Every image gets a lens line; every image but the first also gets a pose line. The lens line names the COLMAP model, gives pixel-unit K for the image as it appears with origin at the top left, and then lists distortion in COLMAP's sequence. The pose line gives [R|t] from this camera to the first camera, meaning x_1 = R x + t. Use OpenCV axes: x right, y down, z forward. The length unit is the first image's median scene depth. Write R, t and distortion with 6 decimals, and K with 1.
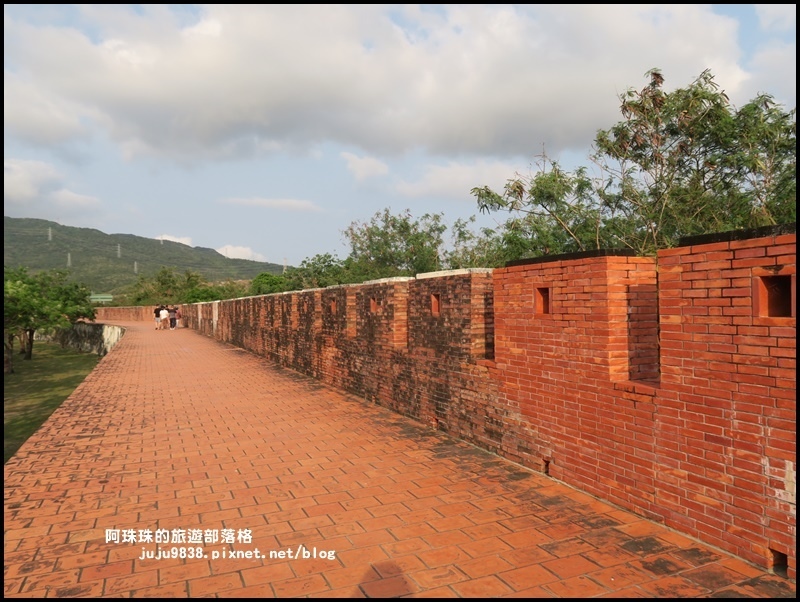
lens RADIAL K [[623.3, 0, 400.0], [0, 623.3, 301.0], [0, 0, 1]] dist [-0.010819, -0.001163]
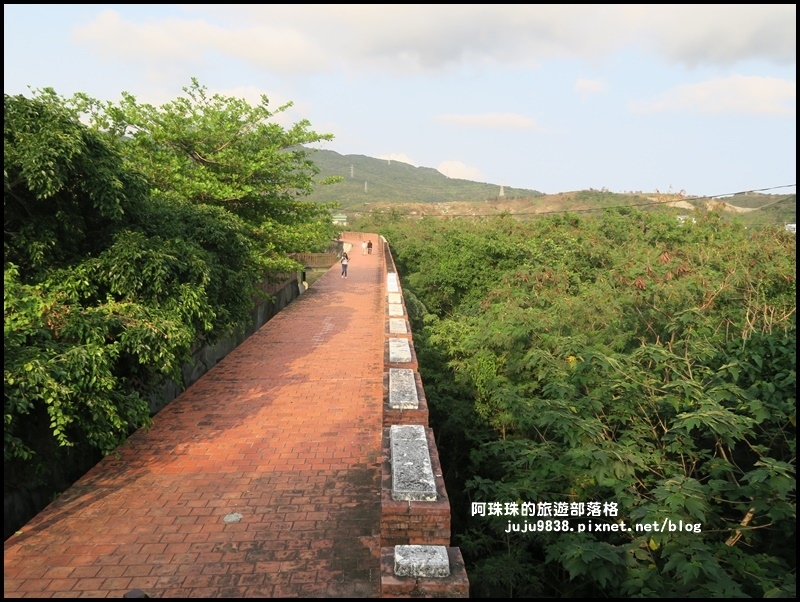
lens RADIAL K [[623.3, 0, 400.0], [0, 623.3, 301.0], [0, 0, 1]] dist [-0.010819, -0.001163]
pose [[0.939968, 0.064262, -0.335157, 0.103118], [-0.020690, 0.991035, 0.131989, -0.011535], [0.340634, -0.117131, 0.932871, -0.226812]]
